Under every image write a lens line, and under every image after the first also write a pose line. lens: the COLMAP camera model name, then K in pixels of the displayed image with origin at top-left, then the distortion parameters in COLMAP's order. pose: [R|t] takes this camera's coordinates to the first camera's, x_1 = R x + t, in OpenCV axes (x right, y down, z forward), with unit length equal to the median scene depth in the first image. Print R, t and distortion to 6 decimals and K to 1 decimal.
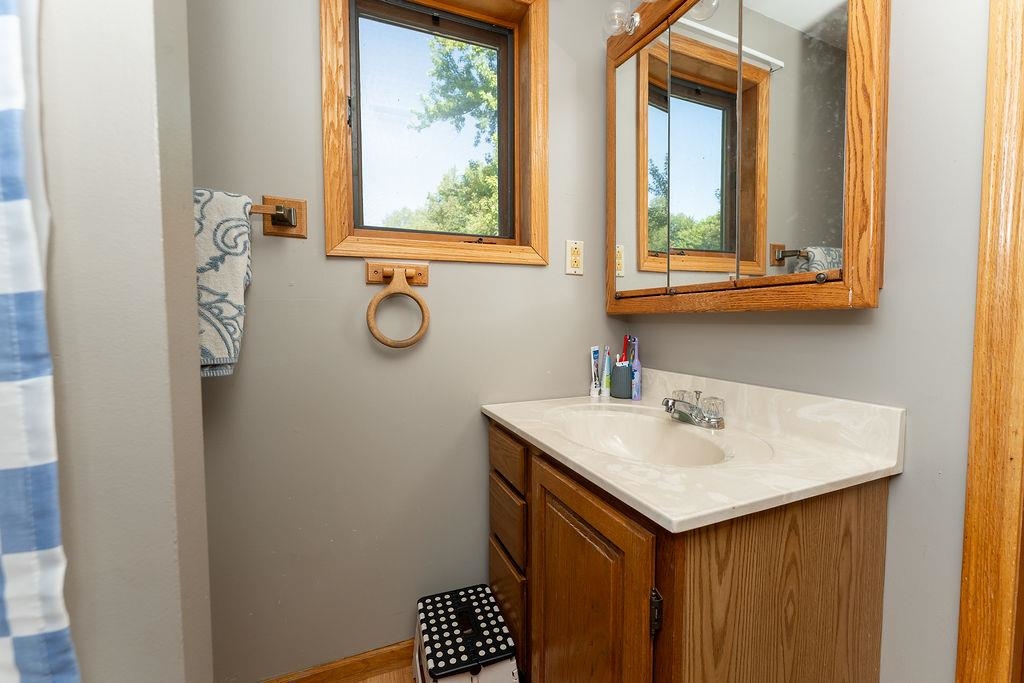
lens RADIAL K [[410.3, 0, 511.6], [0, 410.3, 338.1], [0, 0, 1]] dist [0.002314, -0.001234]
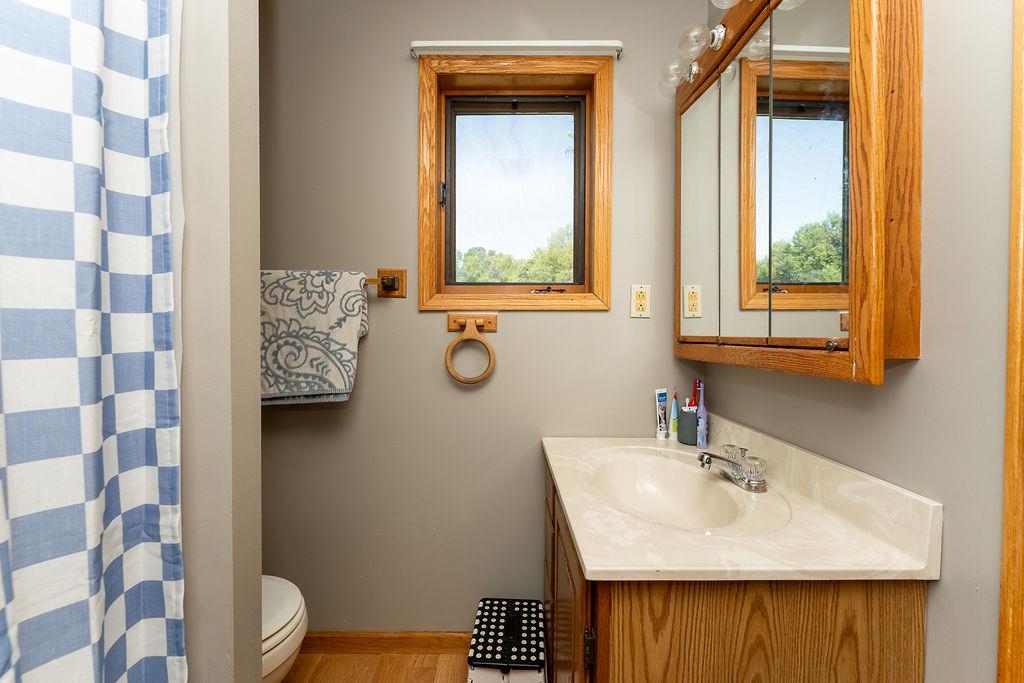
lens RADIAL K [[410.3, 0, 509.6], [0, 410.3, 340.0], [0, 0, 1]] dist [0.002314, -0.001234]
pose [[0.926393, 0.015454, -0.376240, 0.339997], [-0.027073, 0.999305, -0.025614, -0.091526], [0.375582, 0.033914, 0.926168, -0.099576]]
